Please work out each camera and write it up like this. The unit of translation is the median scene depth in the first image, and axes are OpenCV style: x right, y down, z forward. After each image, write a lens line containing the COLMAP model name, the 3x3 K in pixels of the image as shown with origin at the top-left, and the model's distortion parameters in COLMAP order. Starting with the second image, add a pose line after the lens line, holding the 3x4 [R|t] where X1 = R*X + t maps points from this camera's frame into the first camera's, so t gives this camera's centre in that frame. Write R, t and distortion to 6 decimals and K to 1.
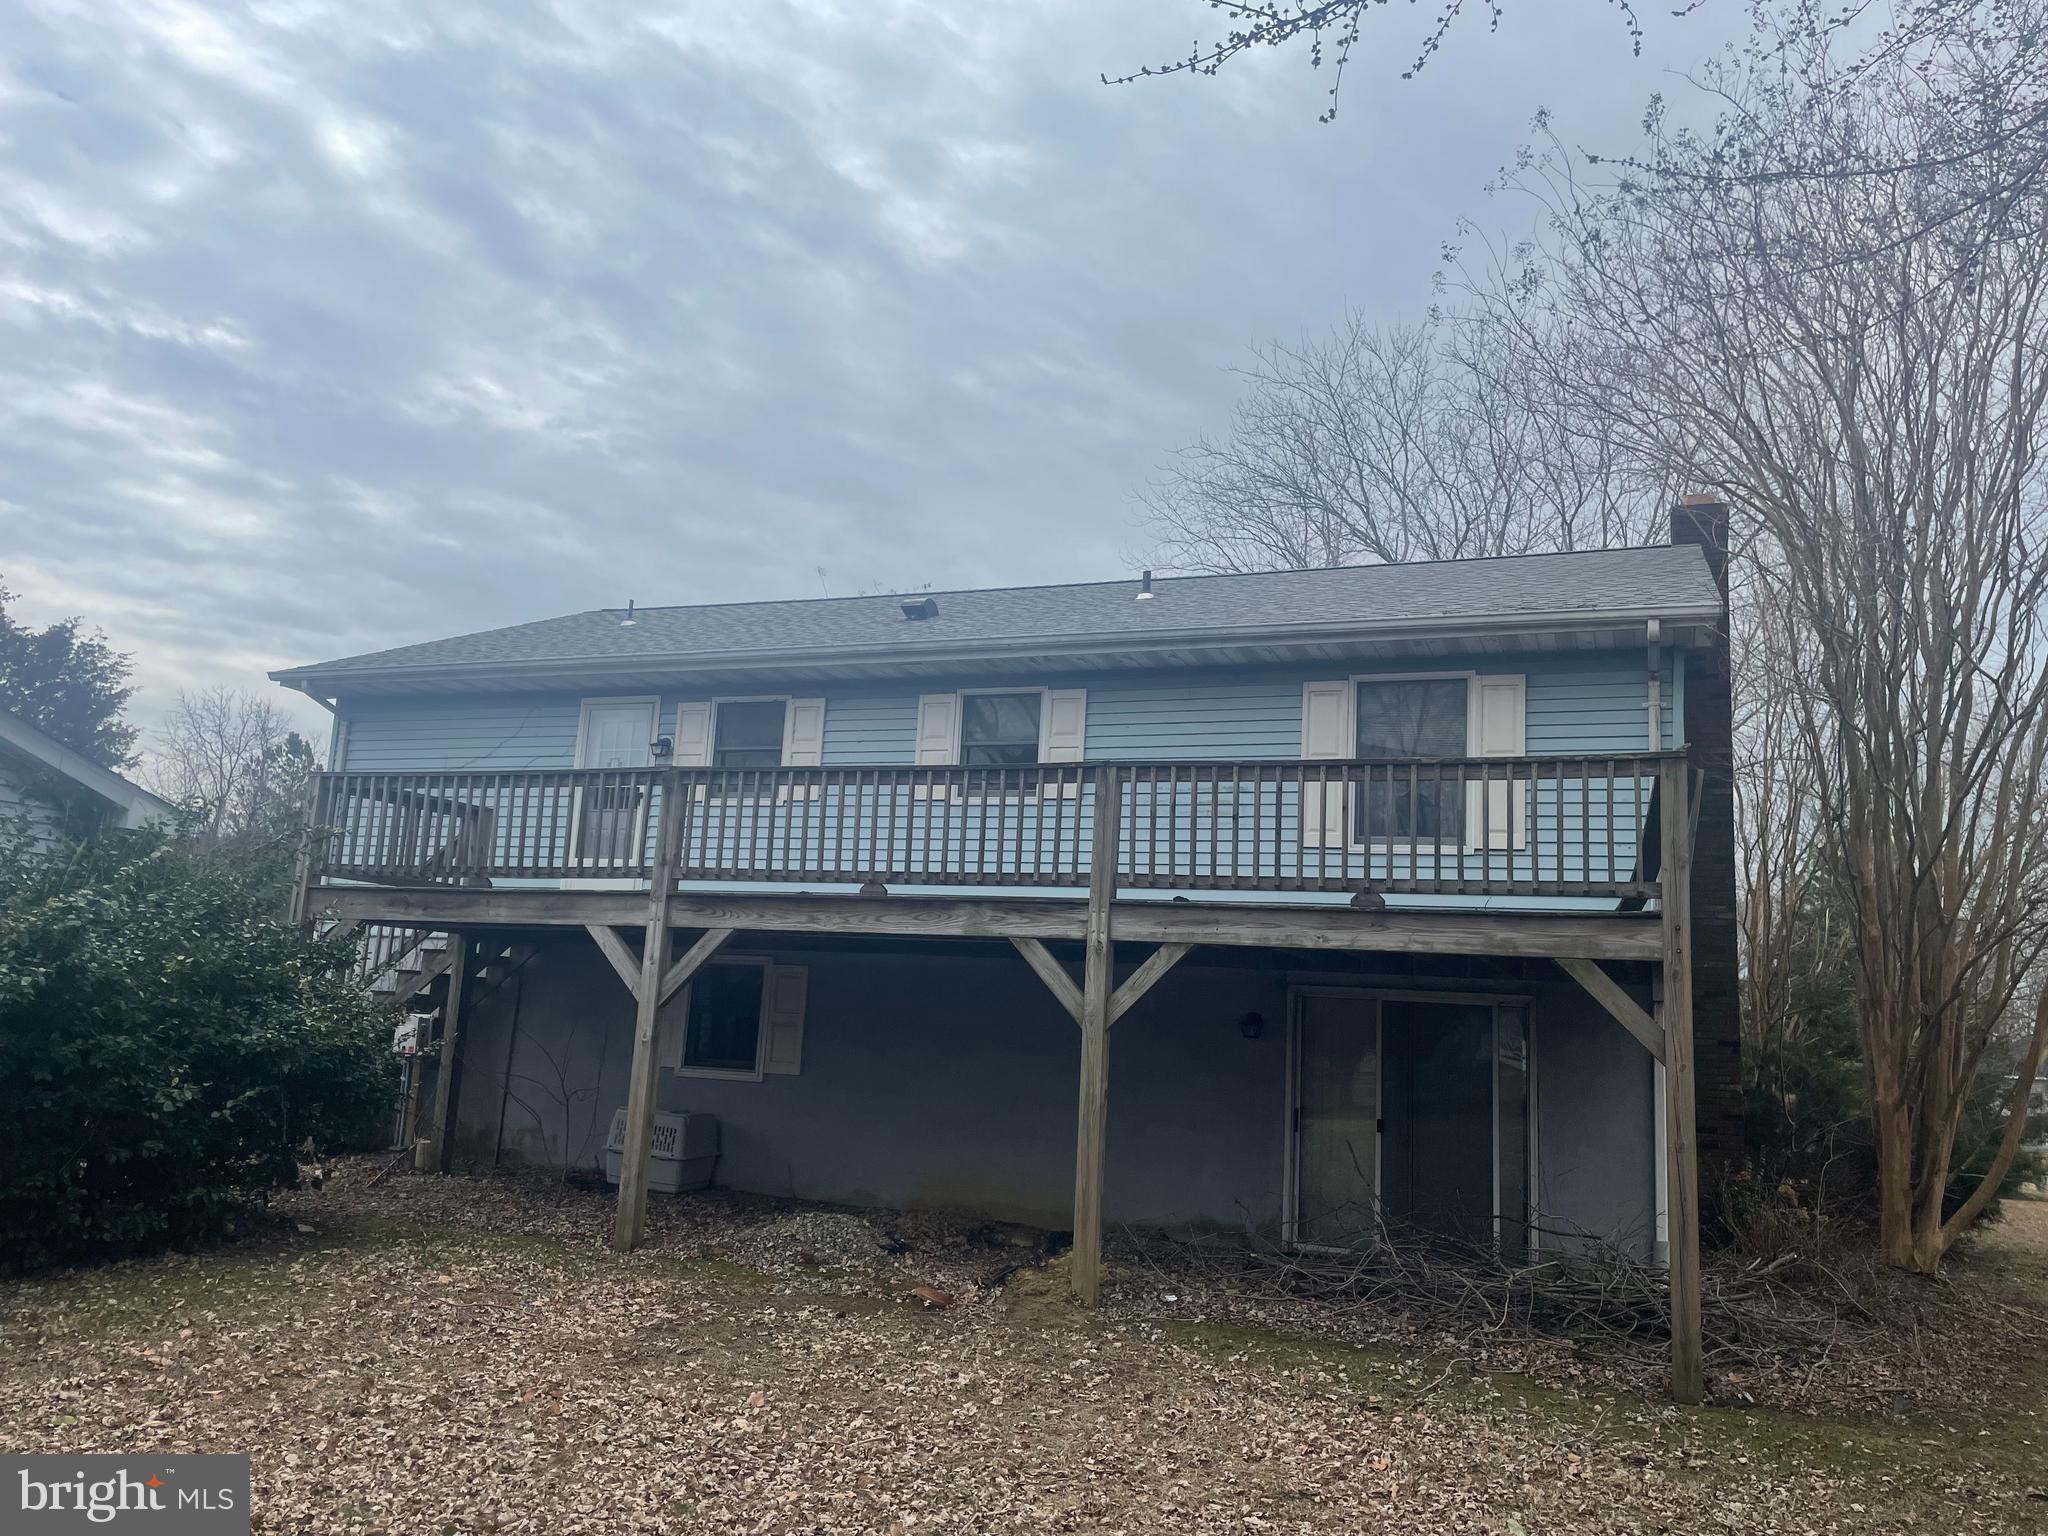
lens RADIAL K [[1574.2, 0, 1021.5], [0, 1574.2, 758.7], [0, 0, 1]] dist [0.090318, -0.116491]
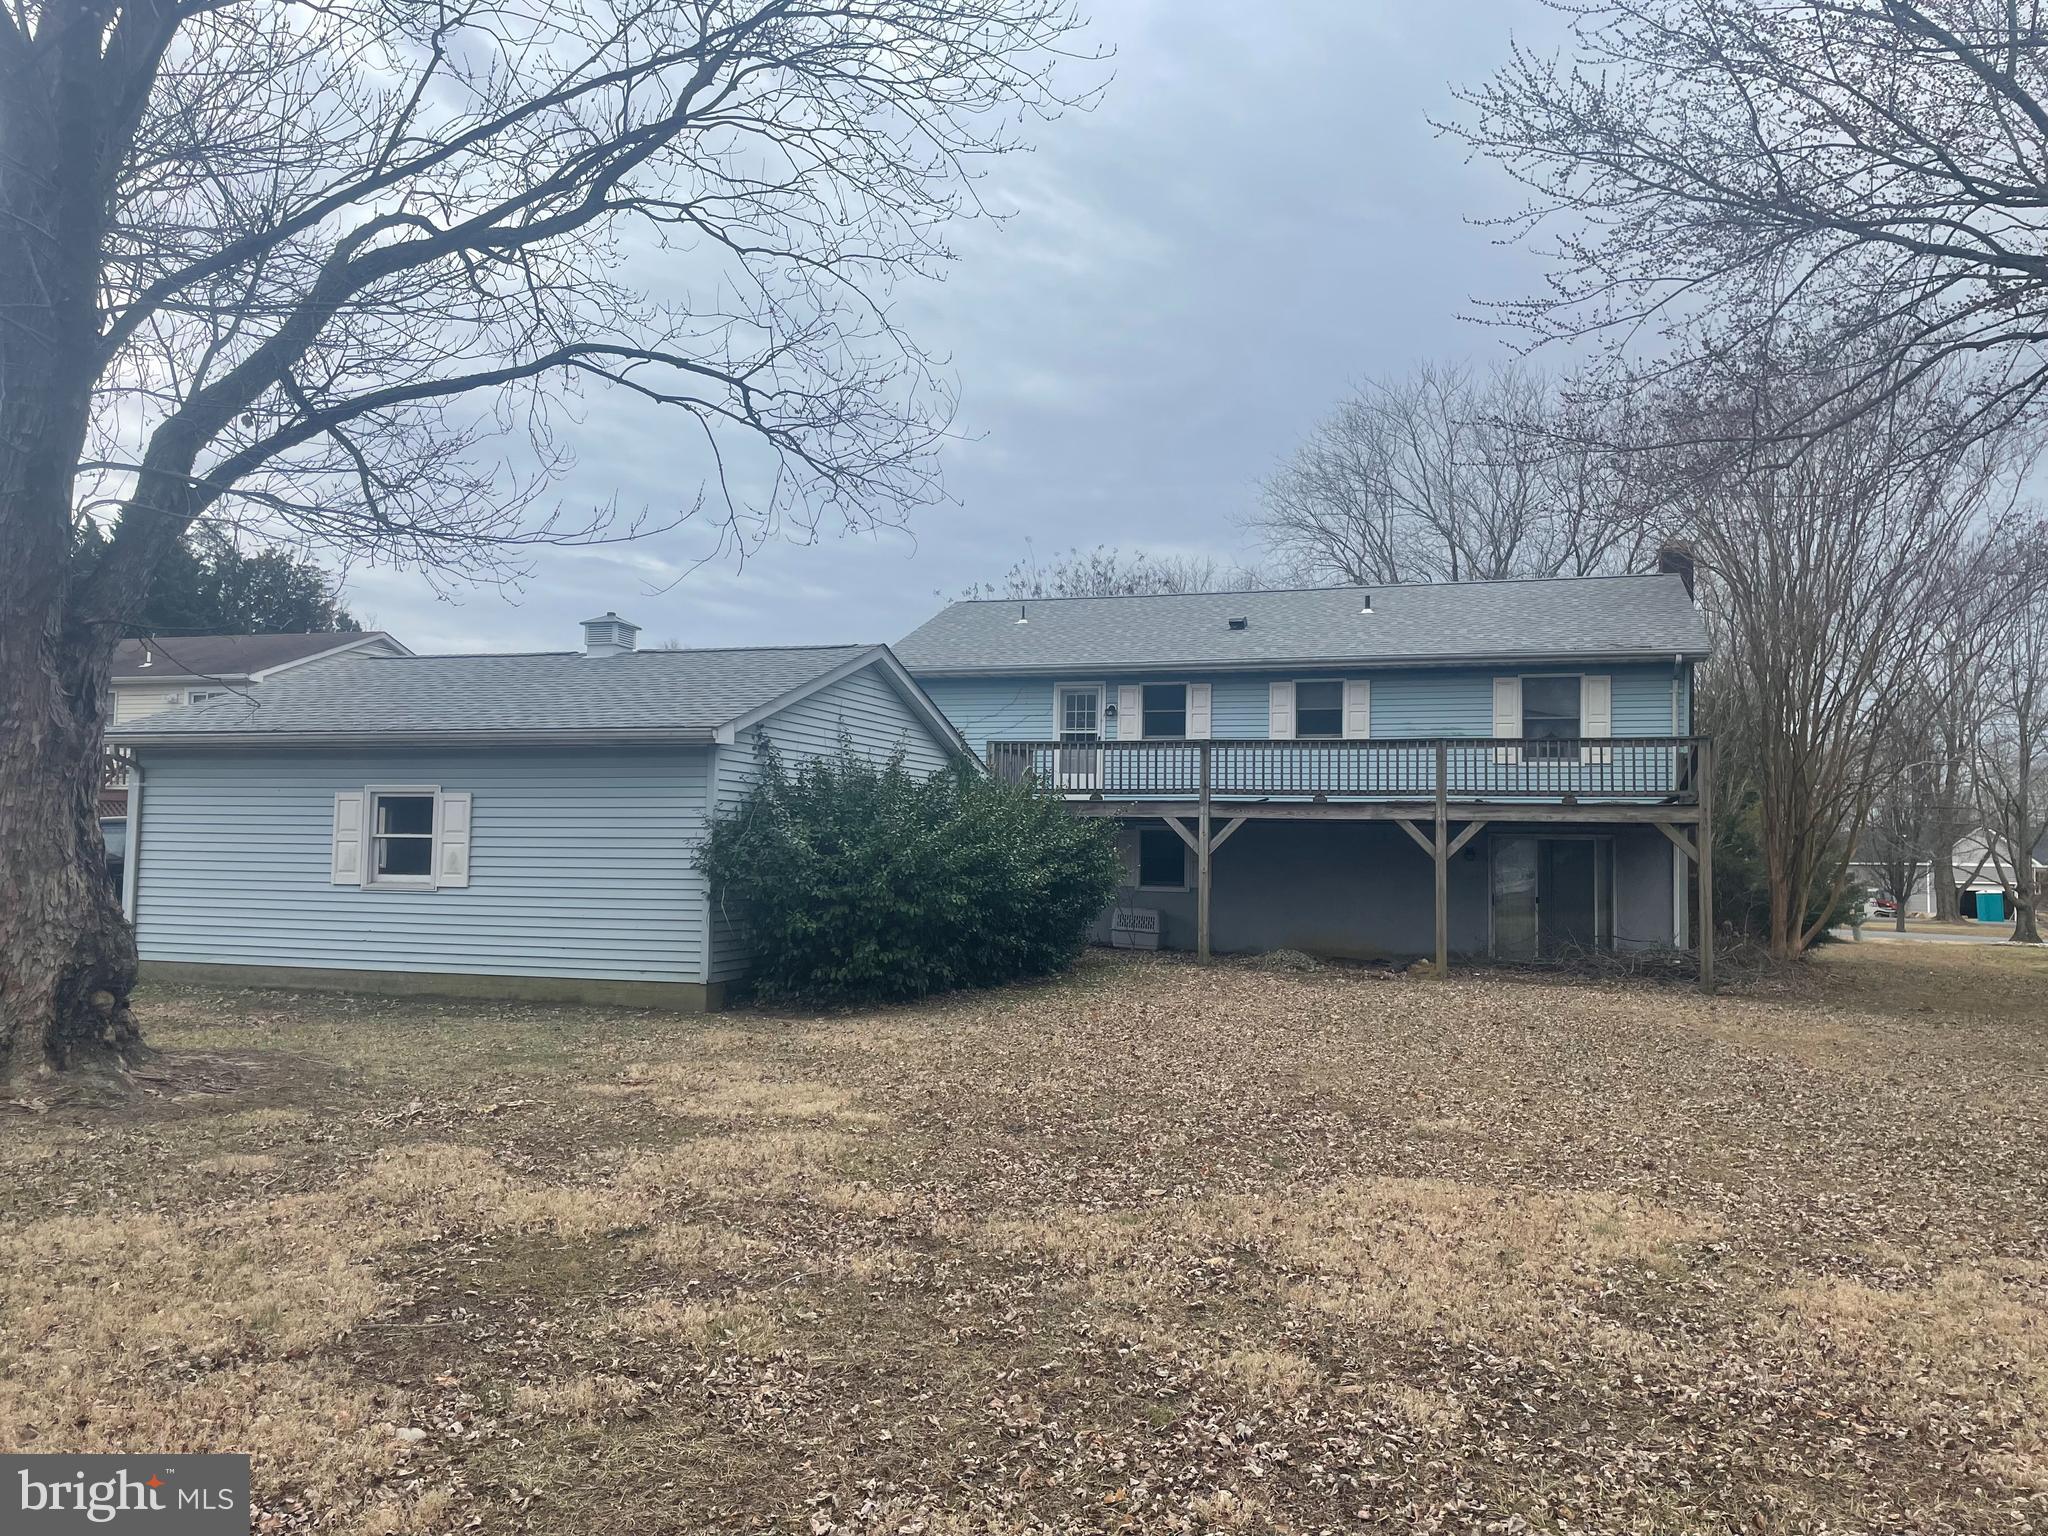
lens RADIAL K [[1574.2, 0, 1021.5], [0, 1574.2, 758.7], [0, 0, 1]] dist [0.090318, -0.116491]
pose [[0.996142, -0.032574, 0.081490, -0.659879], [0.023347, 0.993465, 0.111725, -0.213871], [-0.084596, -0.109391, 0.990392, -1.044551]]
